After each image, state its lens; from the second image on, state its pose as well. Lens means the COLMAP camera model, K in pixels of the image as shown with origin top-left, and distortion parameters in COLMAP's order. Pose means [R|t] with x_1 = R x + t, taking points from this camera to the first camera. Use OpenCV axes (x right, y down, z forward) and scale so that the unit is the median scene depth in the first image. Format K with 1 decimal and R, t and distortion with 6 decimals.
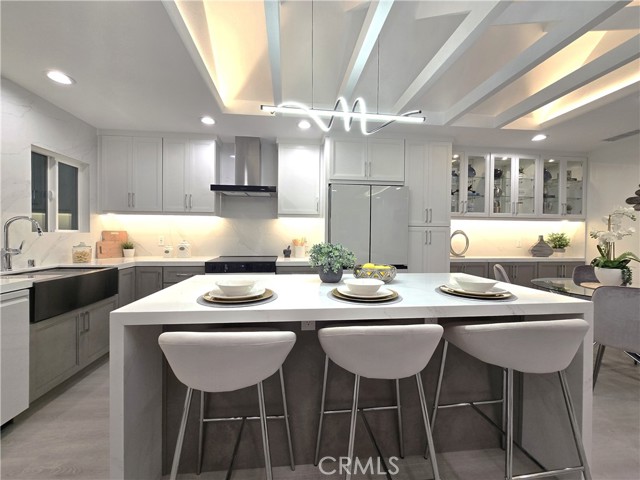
lens RADIAL K [[262.3, 0, 315.3], [0, 262.3, 238.4], [0, 0, 1]] dist [-0.001716, 0.000453]
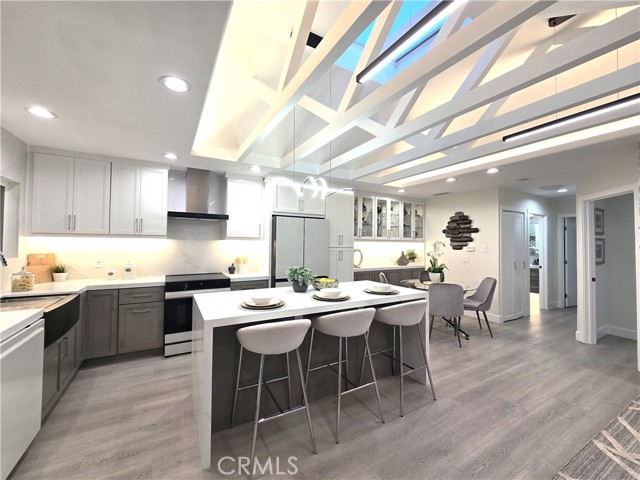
lens RADIAL K [[262.3, 0, 315.3], [0, 262.3, 238.4], [0, 0, 1]] dist [-0.001716, 0.000453]
pose [[0.918207, 0.008090, 0.396019, -0.245483], [0.003825, 0.999564, -0.029290, -0.052536], [-0.396083, 0.028409, 0.917775, -0.234828]]
